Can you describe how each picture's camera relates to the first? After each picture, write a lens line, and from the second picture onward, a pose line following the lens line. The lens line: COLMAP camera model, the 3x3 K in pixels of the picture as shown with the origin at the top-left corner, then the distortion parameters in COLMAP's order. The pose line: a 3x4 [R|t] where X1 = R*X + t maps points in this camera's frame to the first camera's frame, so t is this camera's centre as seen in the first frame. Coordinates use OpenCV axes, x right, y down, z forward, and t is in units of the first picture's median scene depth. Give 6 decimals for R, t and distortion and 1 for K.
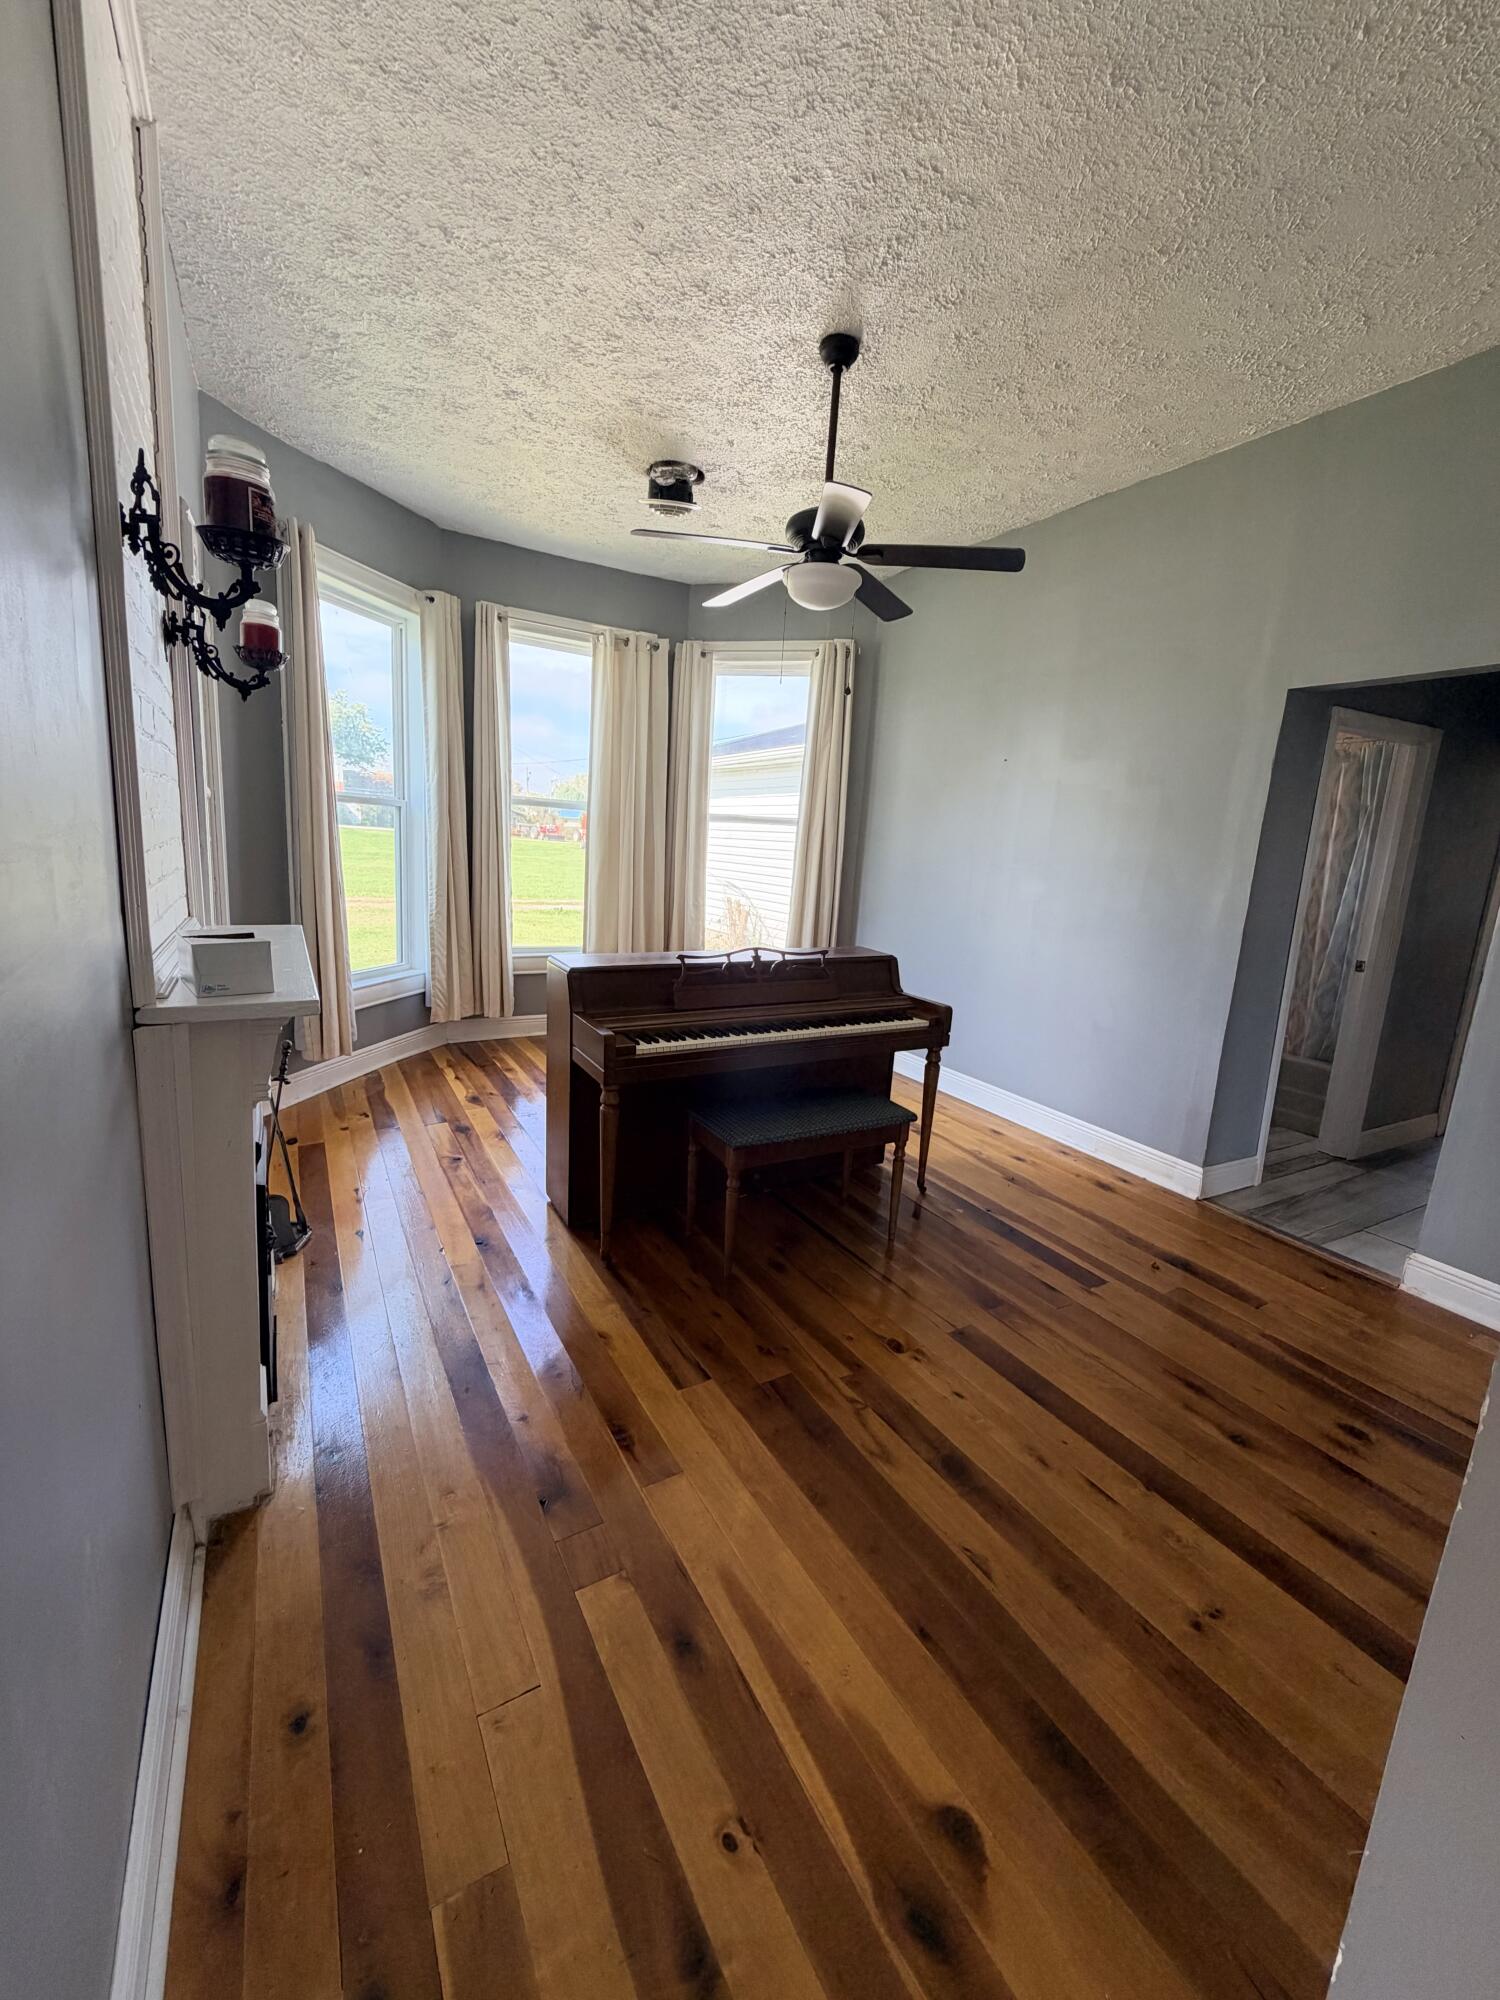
lens RADIAL K [[794.3, 0, 748.7], [0, 794.3, 995.0], [0, 0, 1]] dist [-0.001180, 0.000124]
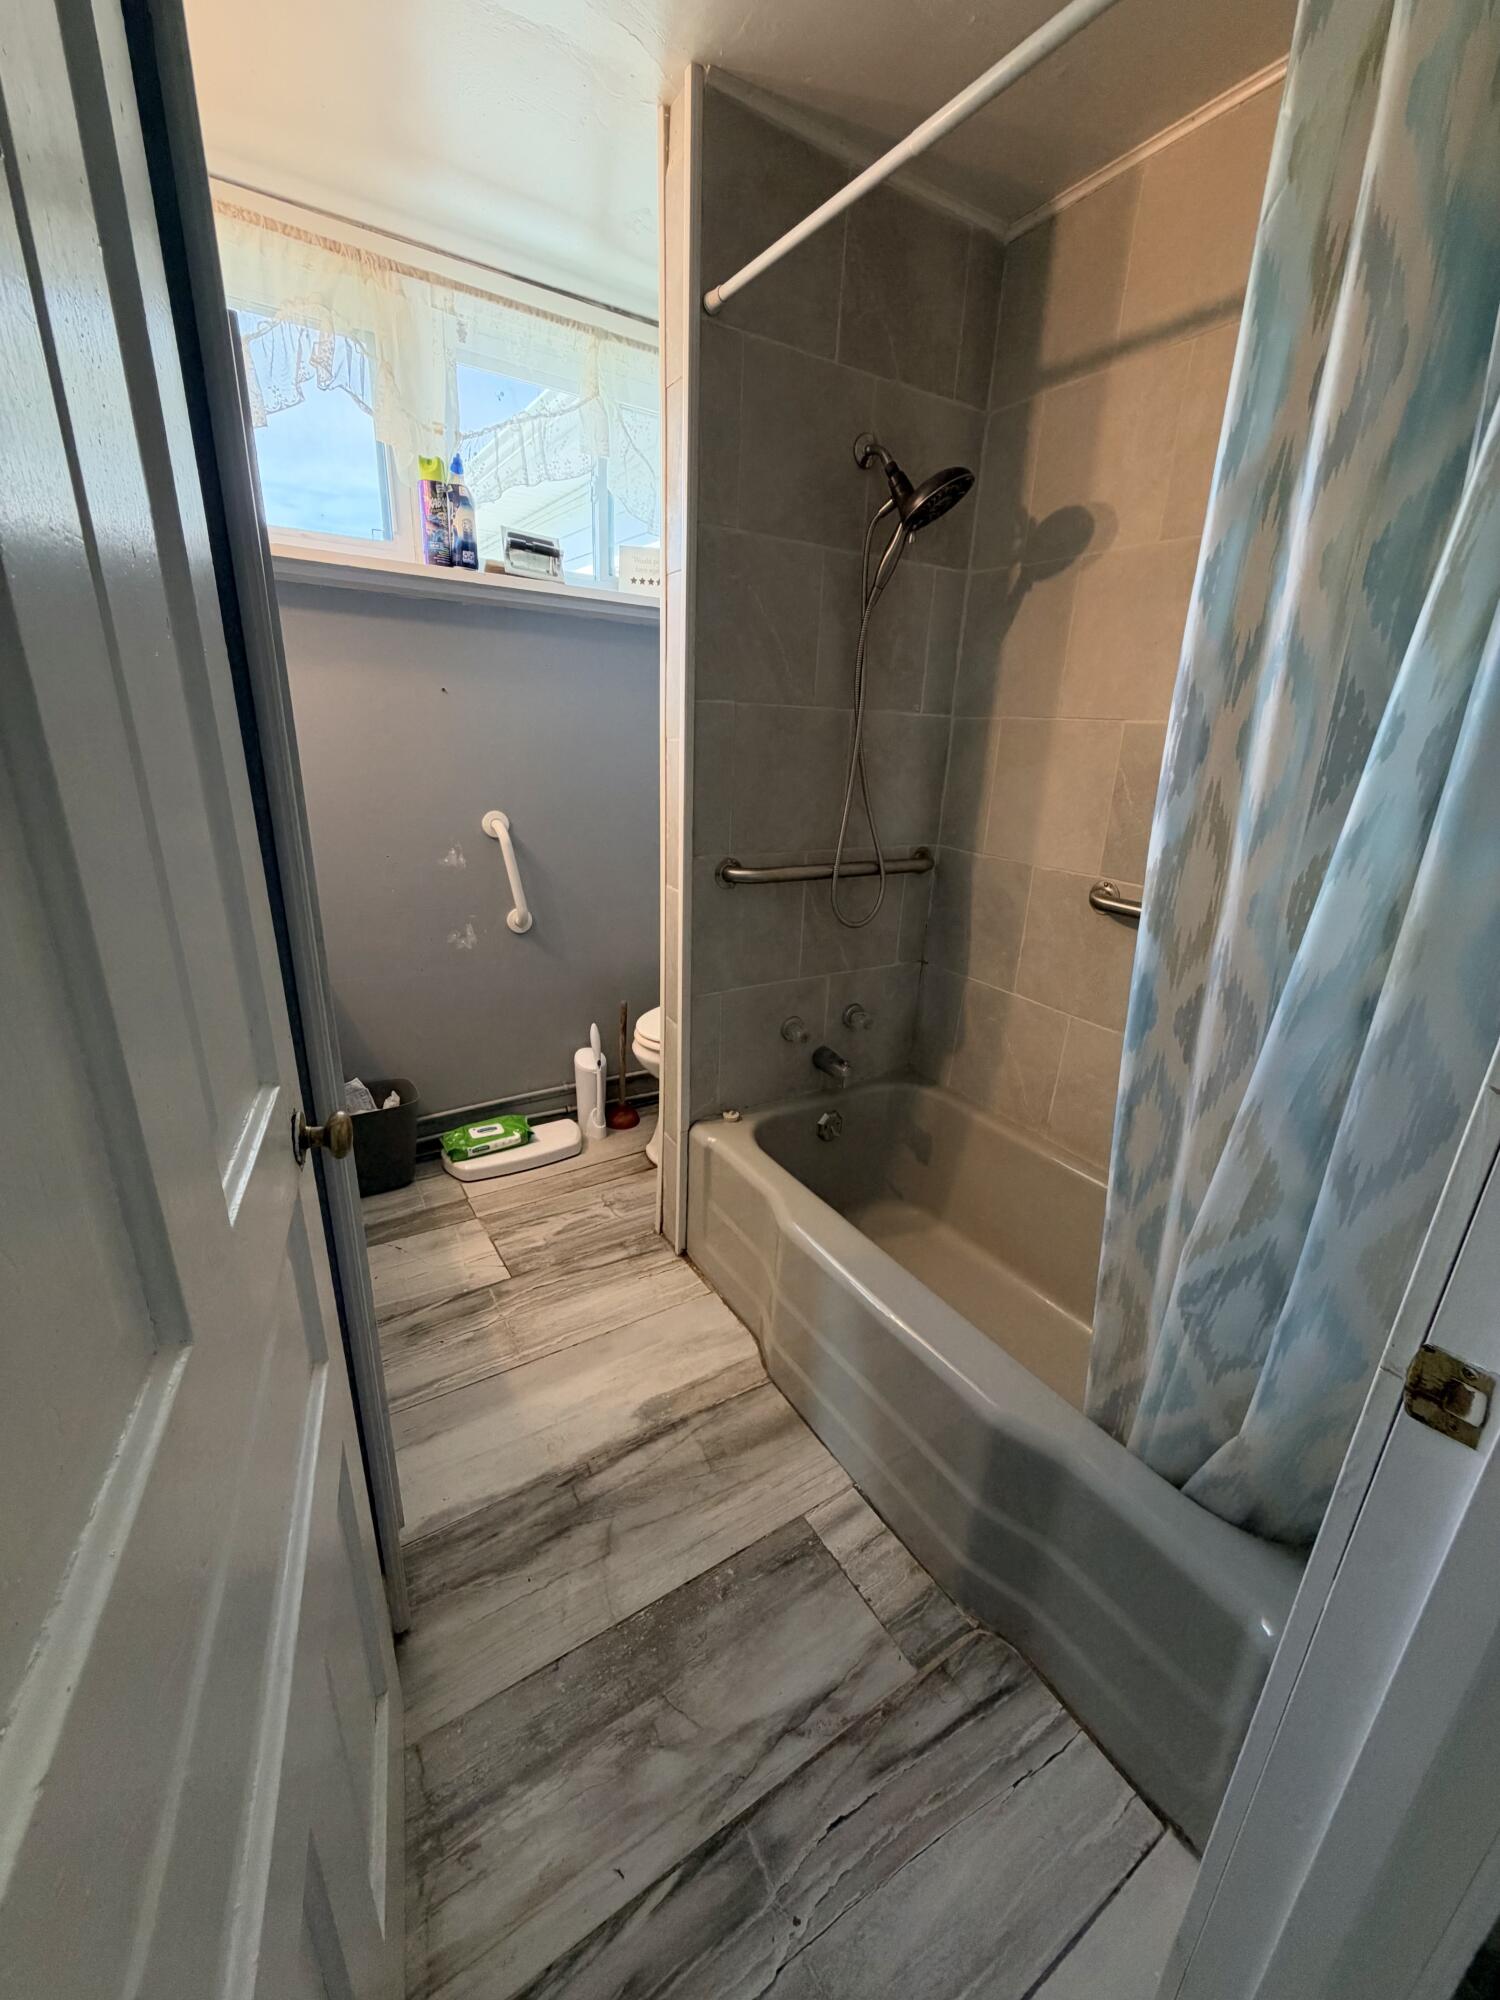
lens RADIAL K [[794.3, 0, 752.0], [0, 794.3, 998.1], [0, 0, 1]] dist [-0.001180, 0.000124]
pose [[0.998802, -0.033761, 0.035428, 0.601690], [0.028462, 0.989645, 0.140685, -0.112363], [-0.039811, -0.139508, 0.989420, 0.815222]]
